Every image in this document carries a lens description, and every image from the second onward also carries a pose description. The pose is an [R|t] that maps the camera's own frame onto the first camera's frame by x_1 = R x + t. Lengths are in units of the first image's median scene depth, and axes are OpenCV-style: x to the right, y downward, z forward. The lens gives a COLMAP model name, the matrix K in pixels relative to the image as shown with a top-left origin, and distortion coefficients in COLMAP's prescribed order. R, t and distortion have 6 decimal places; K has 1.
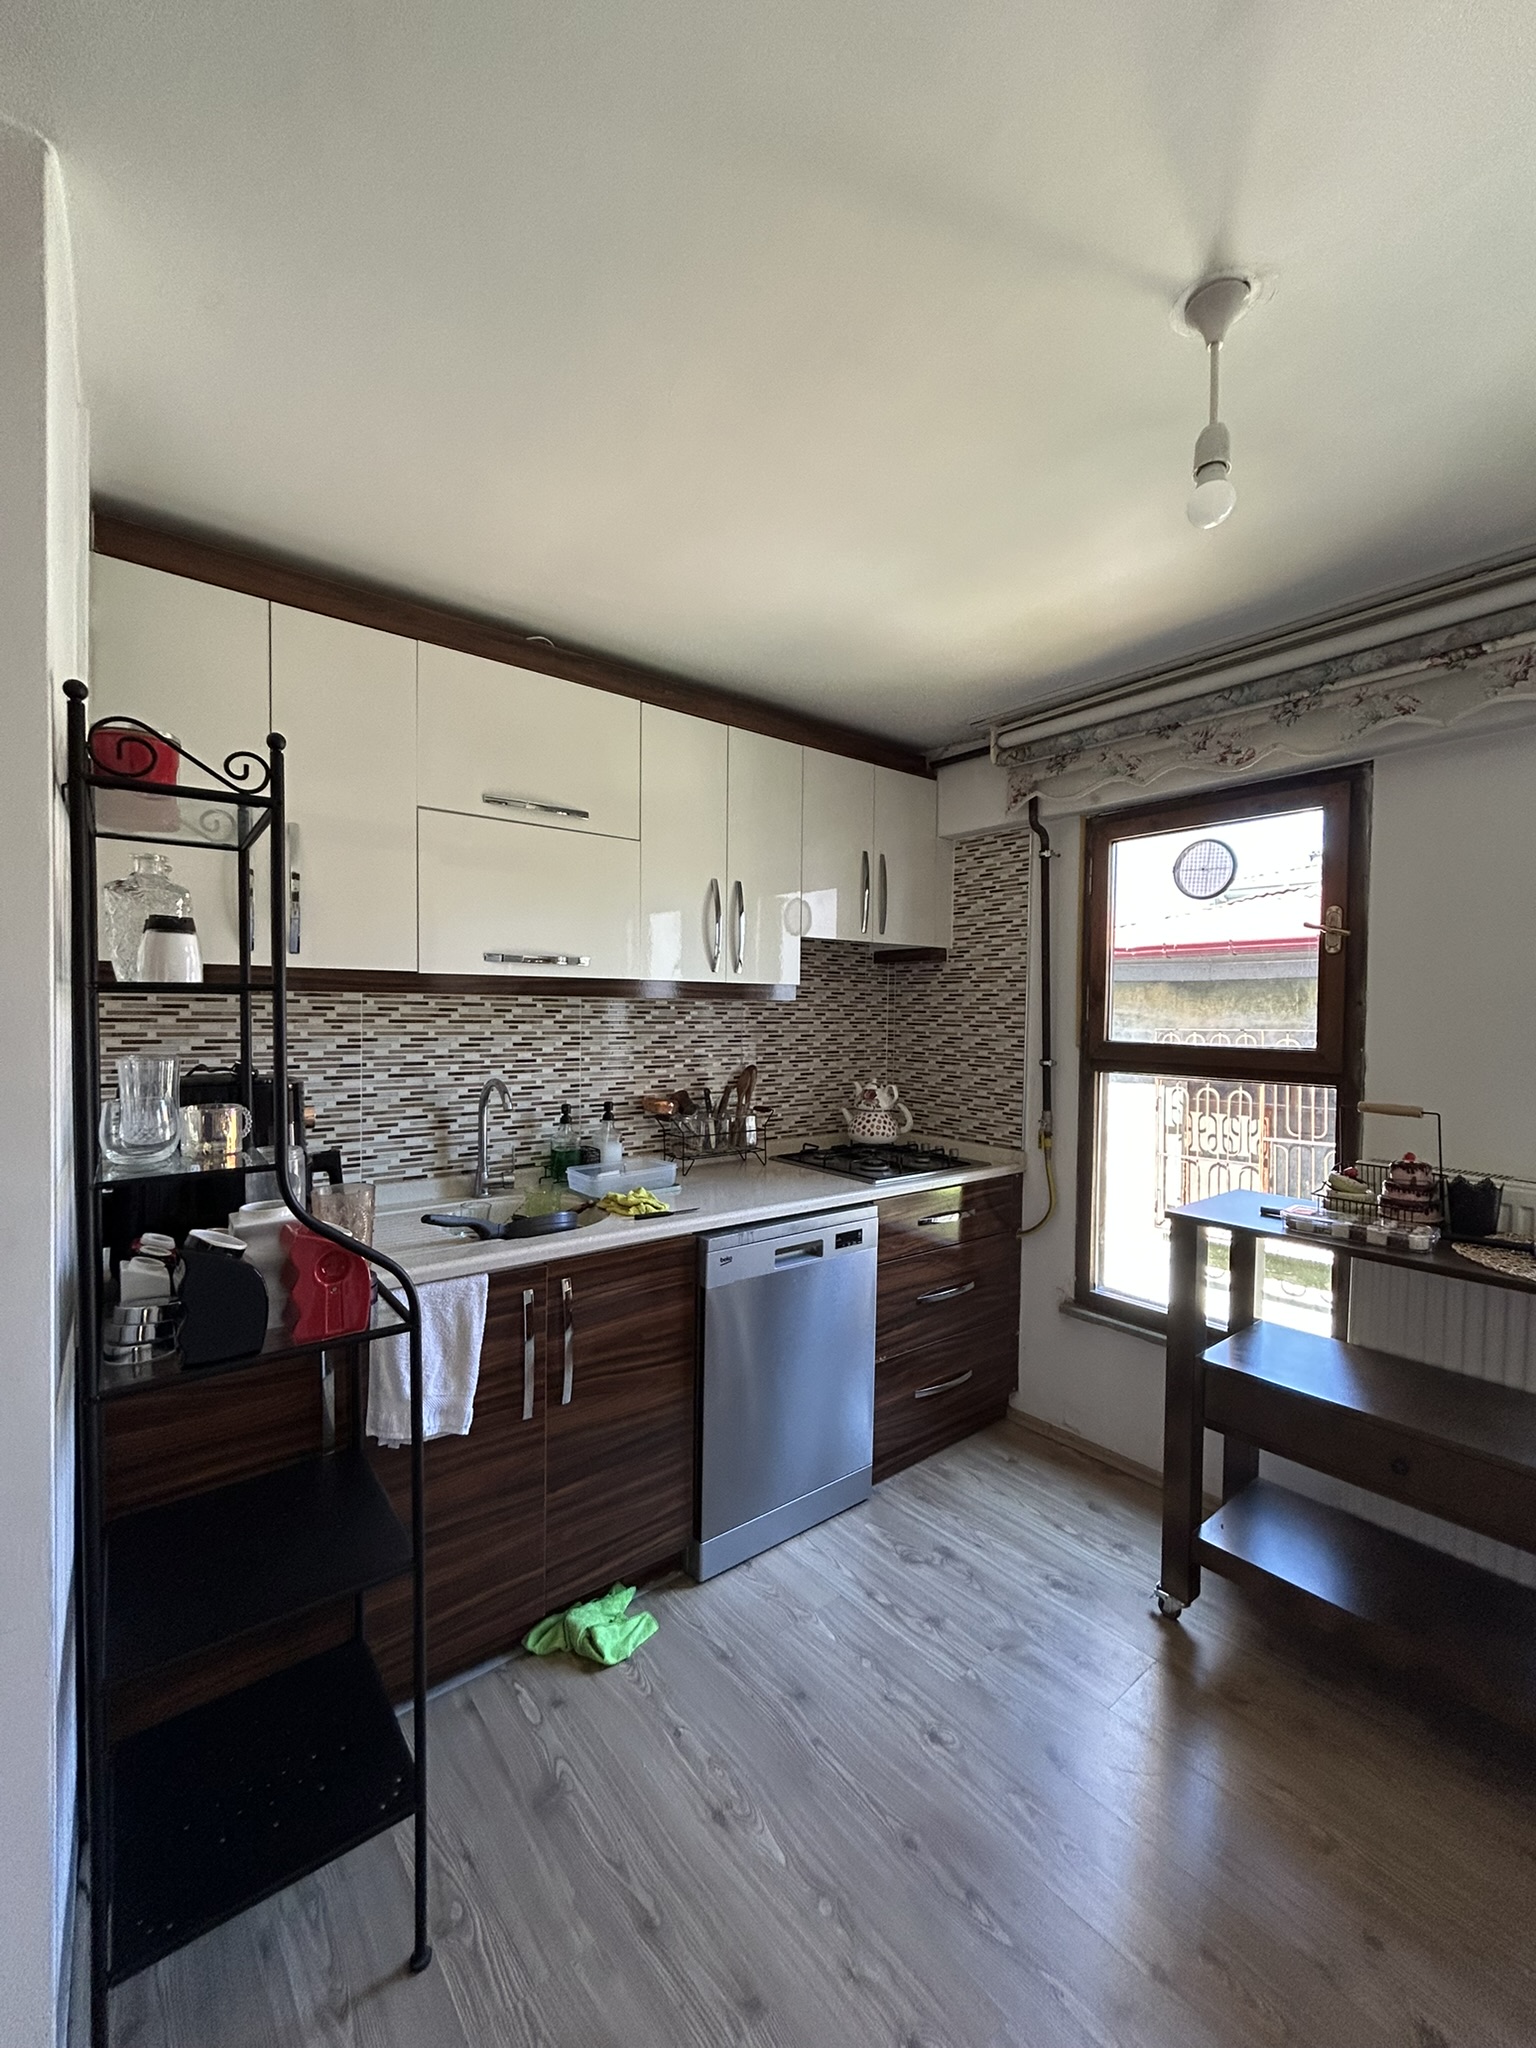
lens RADIAL K [[818.8, 0, 770.3], [0, 818.8, 1023.6], [0, 0, 1]] dist [-0.003834, 0.000895]
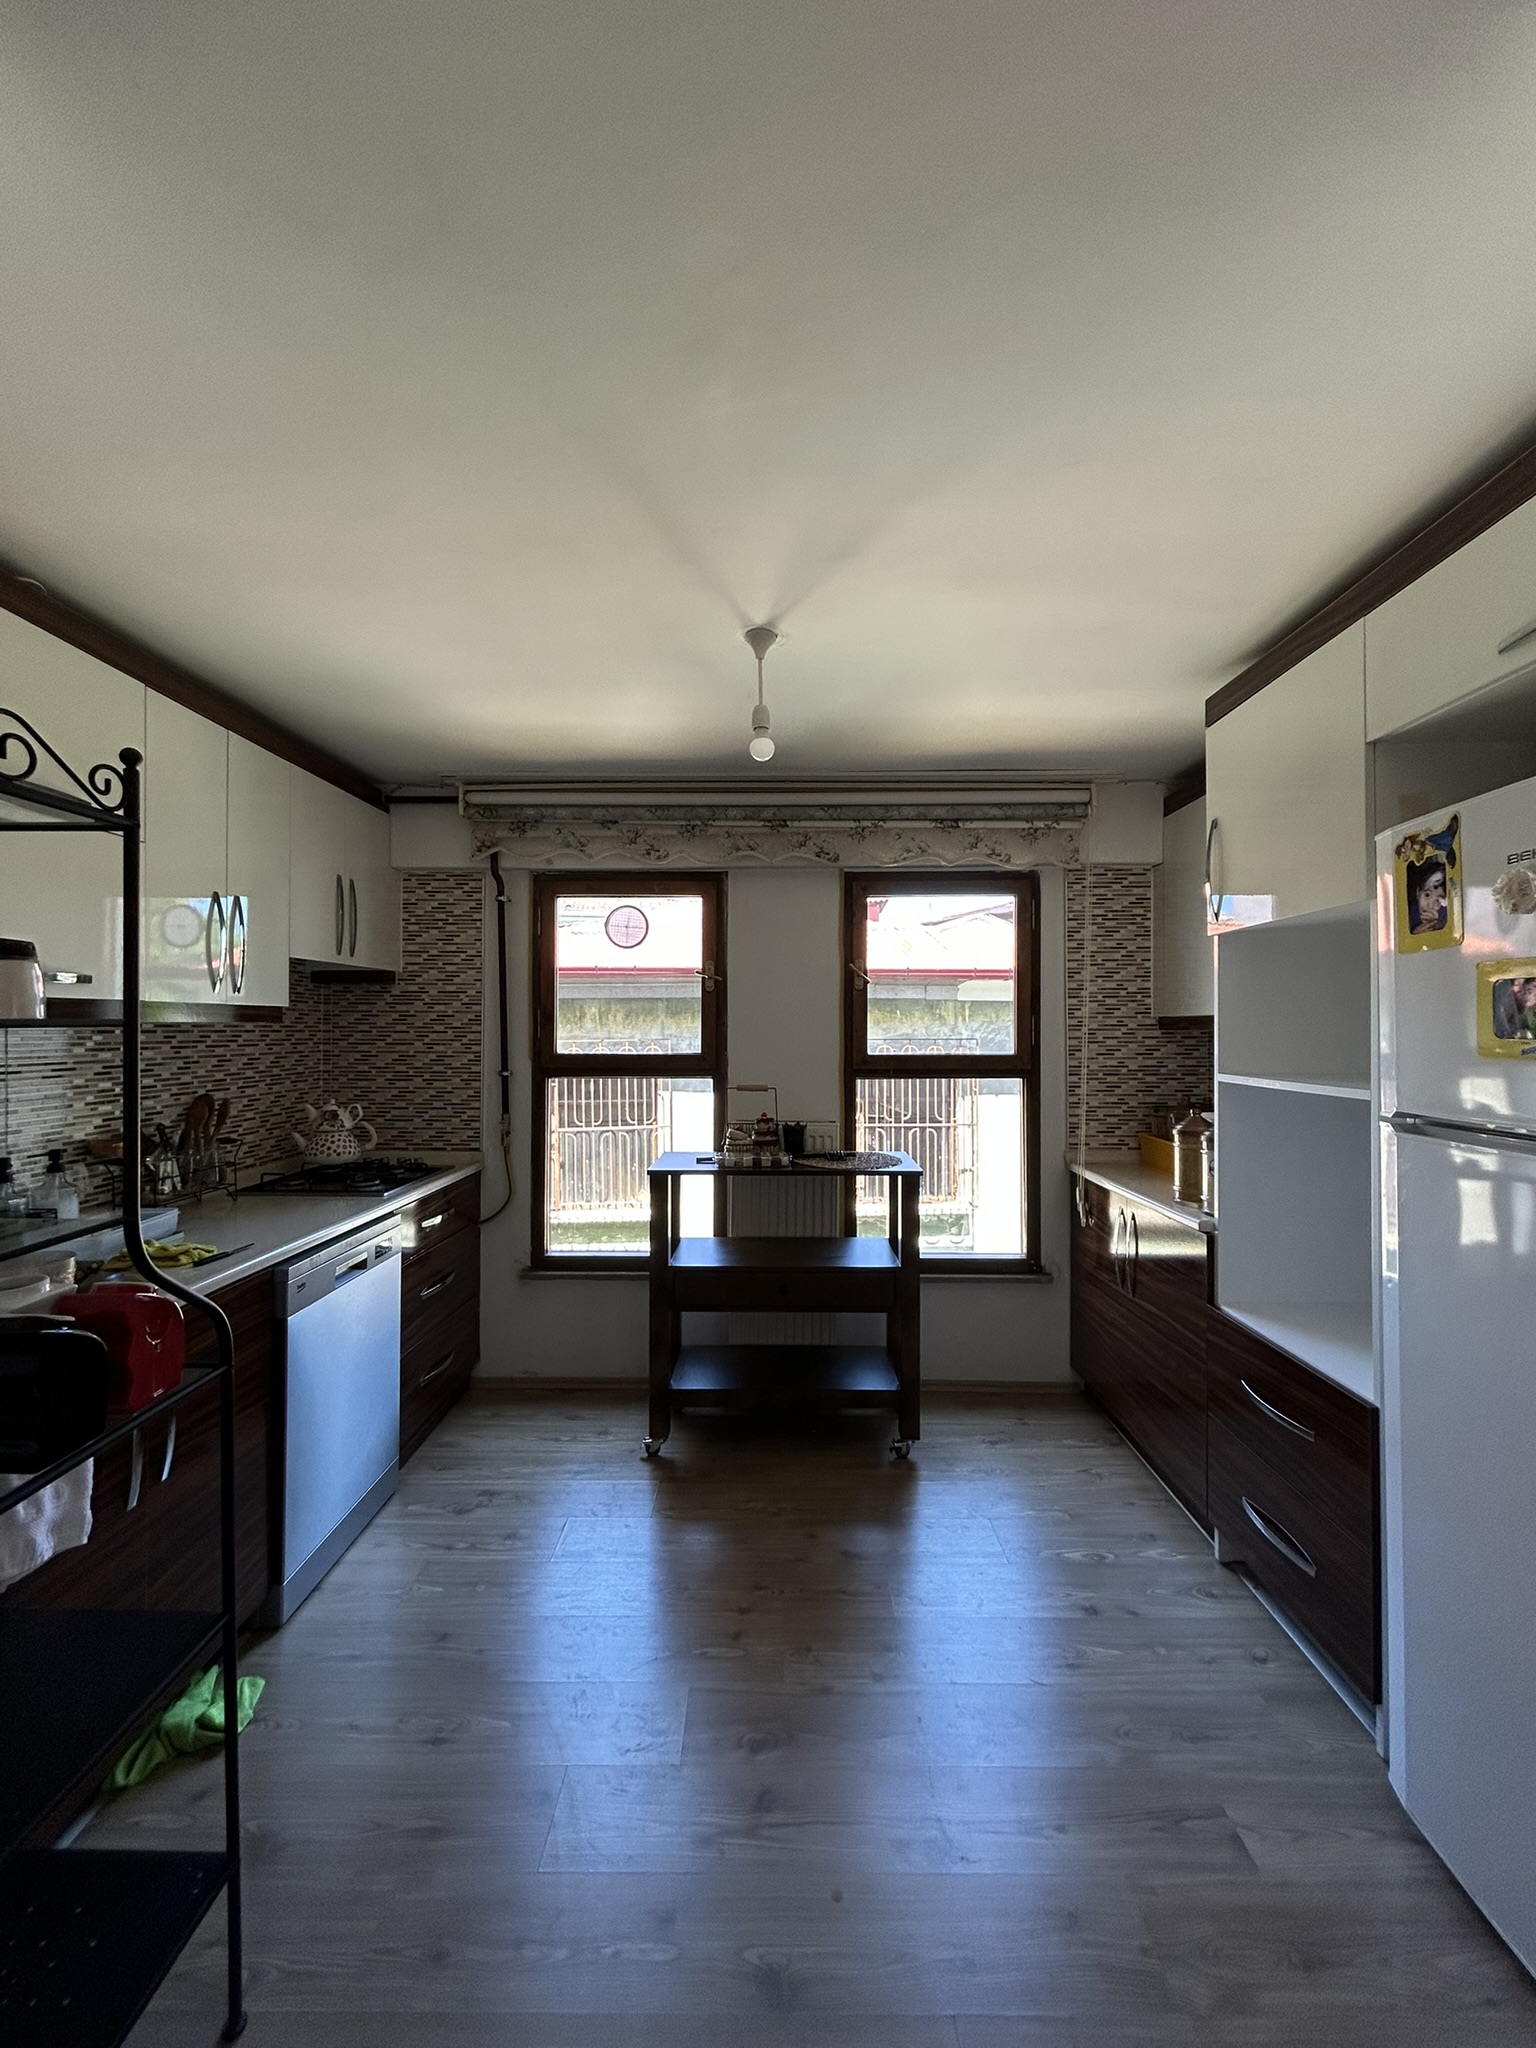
lens RADIAL K [[818.8, 0, 771.1], [0, 818.8, 1022.8], [0, 0, 1]] dist [-0.003834, 0.000895]
pose [[0.633289, -0.006242, 0.773891, -0.423227], [0.019477, 0.999779, -0.007875, -0.010974], [-0.773671, 0.020060, 0.633270, -0.069533]]
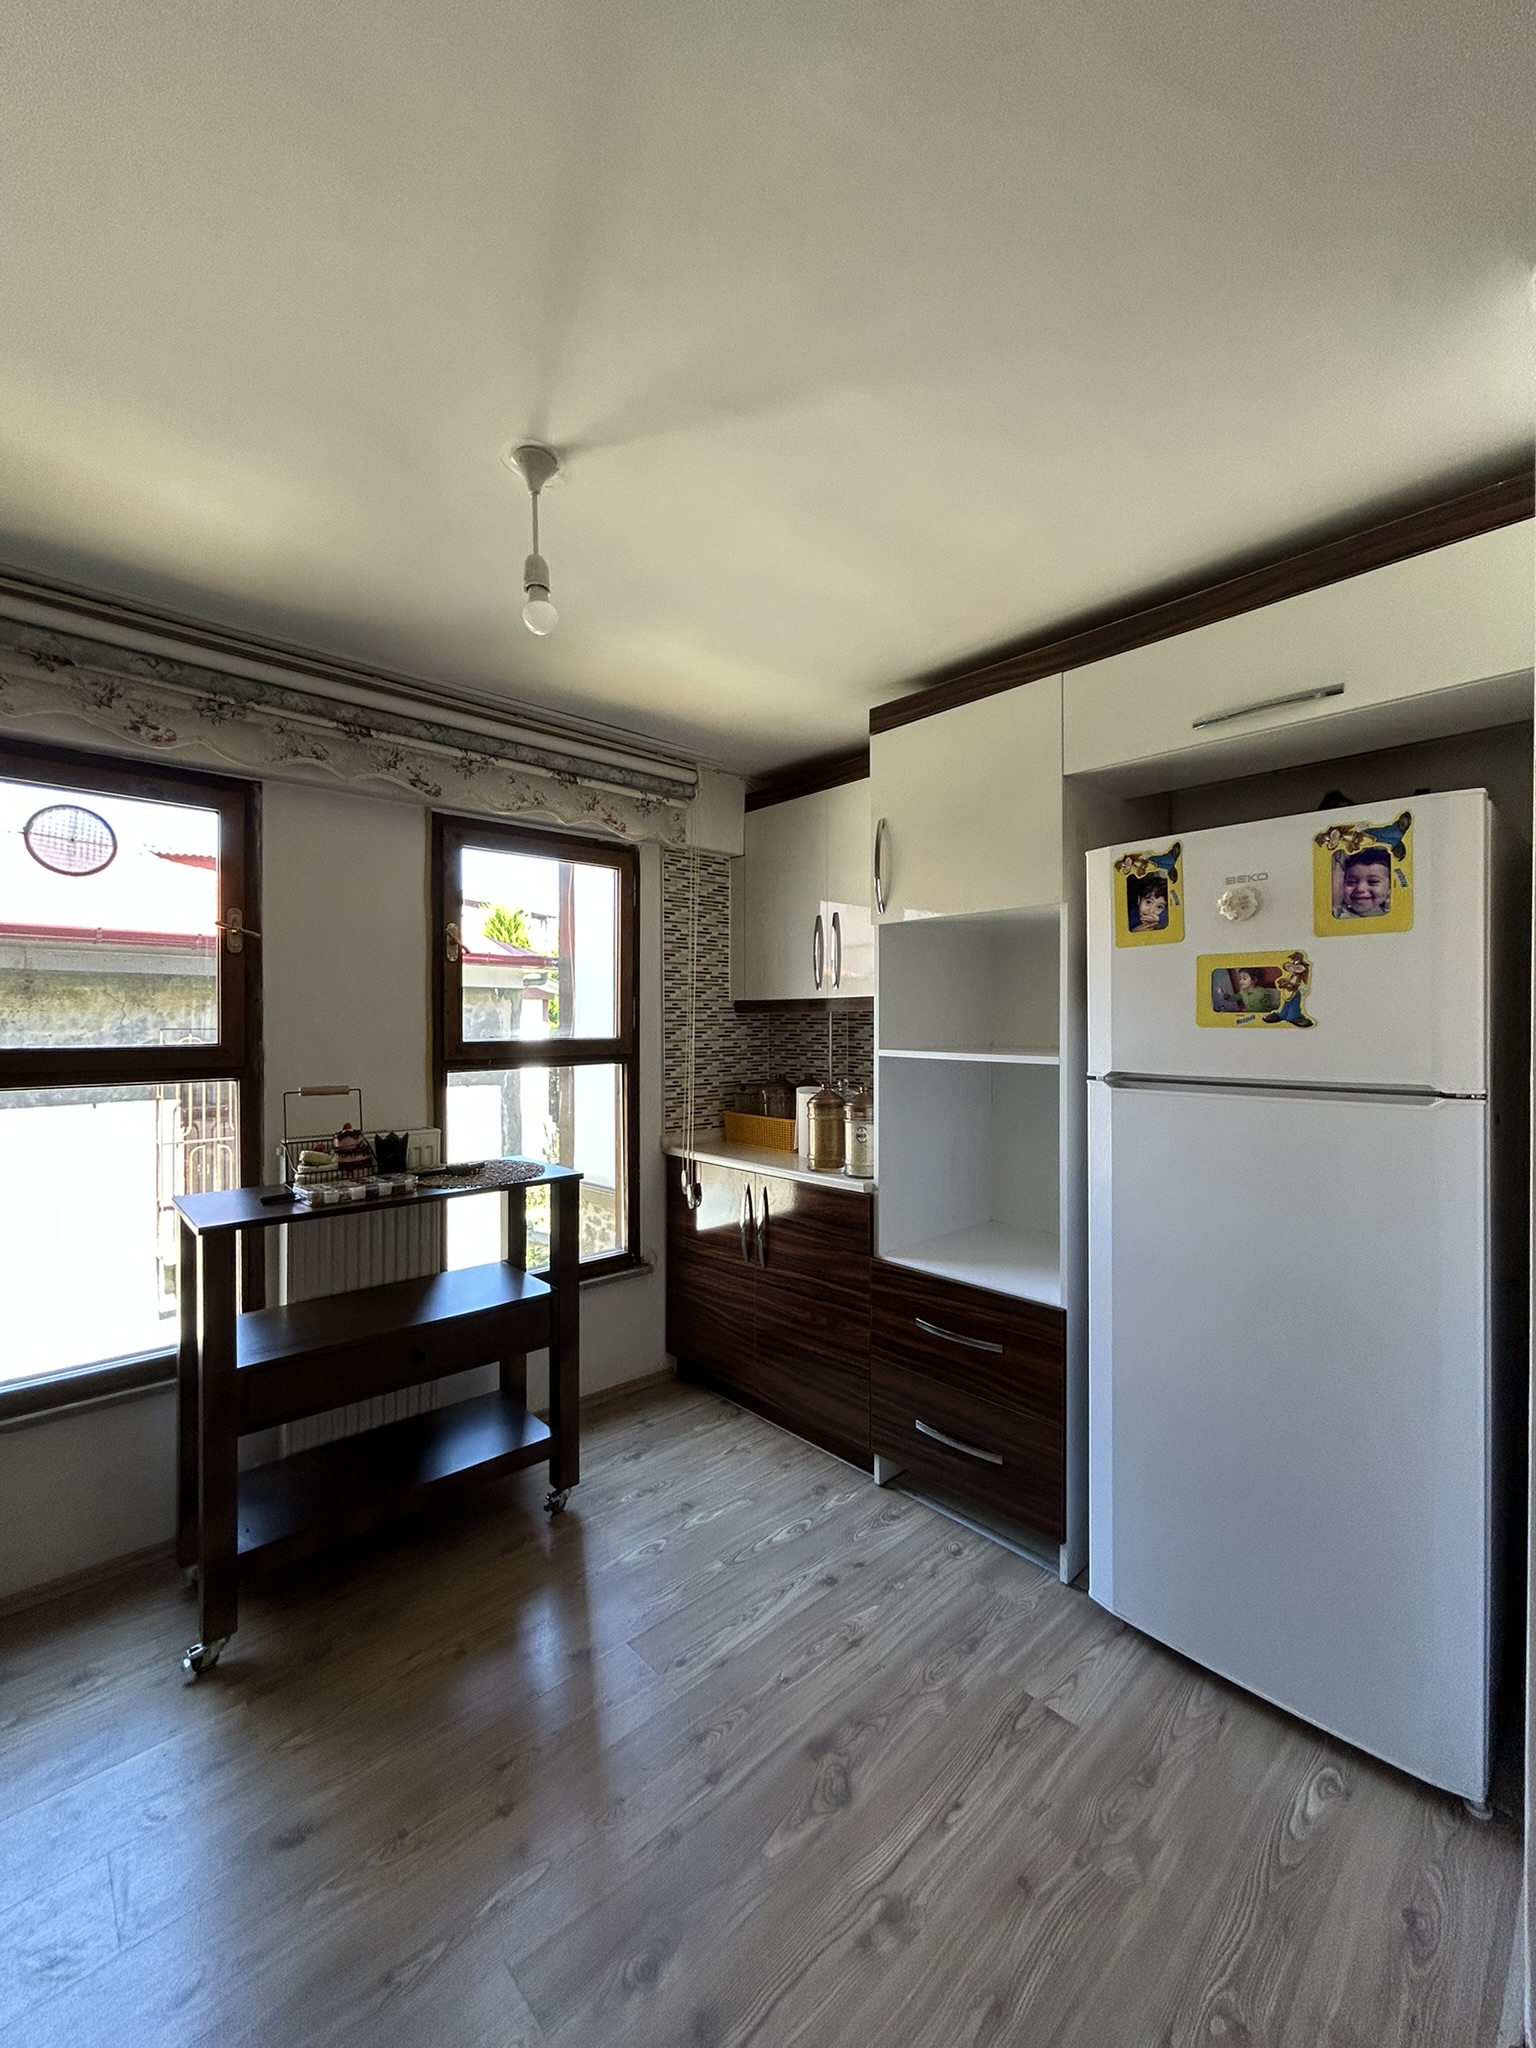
lens RADIAL K [[818.8, 0, 768.8], [0, 818.8, 1022.8], [0, 0, 1]] dist [-0.003834, 0.000895]
pose [[-0.072733, -0.016711, 0.997211, -0.402069], [0.014625, 0.999734, 0.017820, -0.004368], [-0.997244, 0.015880, -0.072470, 0.374469]]
